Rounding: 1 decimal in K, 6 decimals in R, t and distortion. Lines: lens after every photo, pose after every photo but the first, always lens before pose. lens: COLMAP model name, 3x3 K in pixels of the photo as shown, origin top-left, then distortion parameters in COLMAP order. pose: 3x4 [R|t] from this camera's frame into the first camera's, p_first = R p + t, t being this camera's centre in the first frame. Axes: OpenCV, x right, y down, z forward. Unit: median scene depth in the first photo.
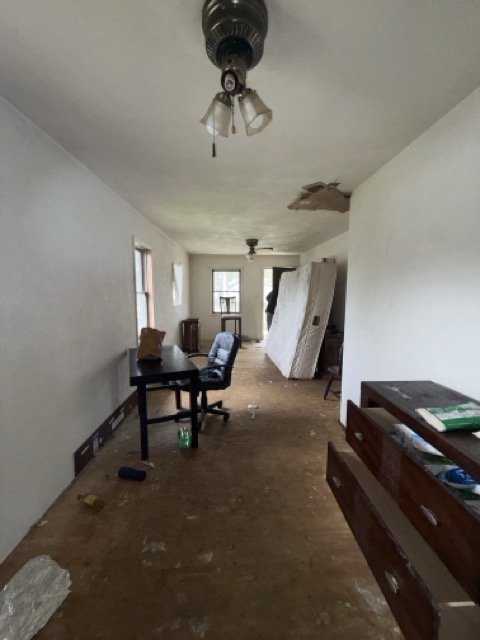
lens RADIAL K [[253.4, 0, 240.5], [0, 253.4, 320.6], [0, 0, 1]] dist [-0.000217, -0.000128]
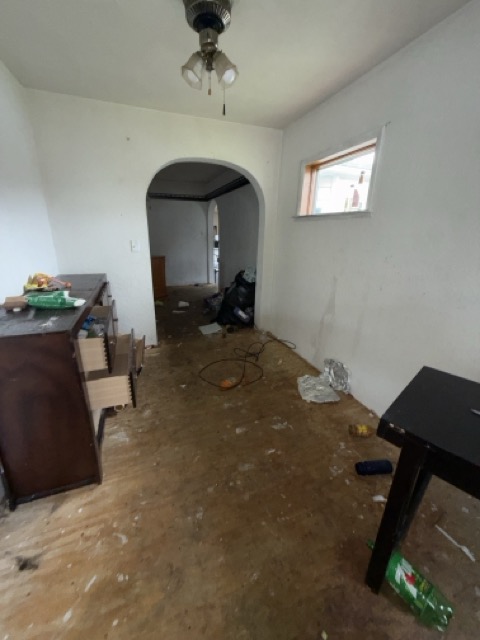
lens RADIAL K [[253.4, 0, 240.0], [0, 253.4, 319.3], [0, 0, 1]] dist [-0.000217, -0.000128]
pose [[-0.946476, 0.082928, -0.311940, 0.195932], [-0.059396, 0.905181, 0.420855, -0.129358], [0.317263, 0.416857, -0.851806, 1.590005]]
